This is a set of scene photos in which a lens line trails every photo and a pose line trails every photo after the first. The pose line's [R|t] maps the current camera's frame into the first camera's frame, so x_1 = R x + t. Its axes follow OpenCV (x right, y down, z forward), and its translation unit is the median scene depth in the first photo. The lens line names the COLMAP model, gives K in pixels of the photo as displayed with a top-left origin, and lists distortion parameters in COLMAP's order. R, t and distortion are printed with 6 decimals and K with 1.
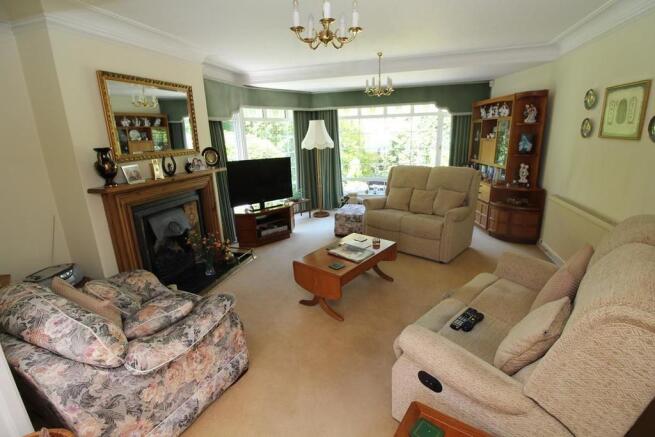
lens RADIAL K [[302.4, 0, 327.3], [0, 302.4, 211.2], [0, 0, 1]] dist [-0.011356, -0.000188]
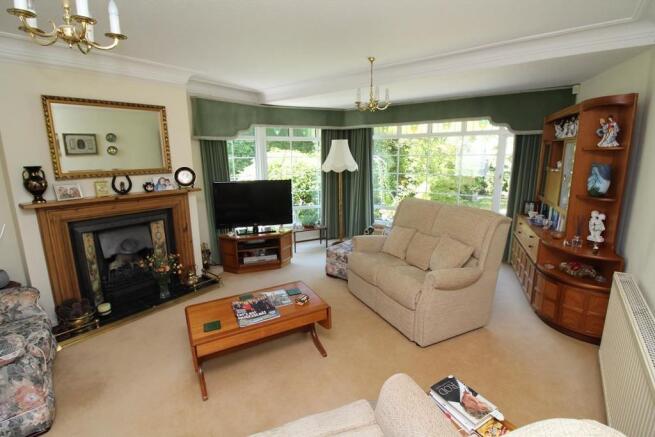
lens RADIAL K [[302.4, 0, 327.3], [0, 302.4, 211.2], [0, 0, 1]] dist [-0.011356, -0.000188]
pose [[0.929031, 0.090866, -0.358670, 0.324875], [-0.110271, 0.993321, -0.033977, -0.069192], [0.353187, 0.071117, 0.932846, 0.204752]]
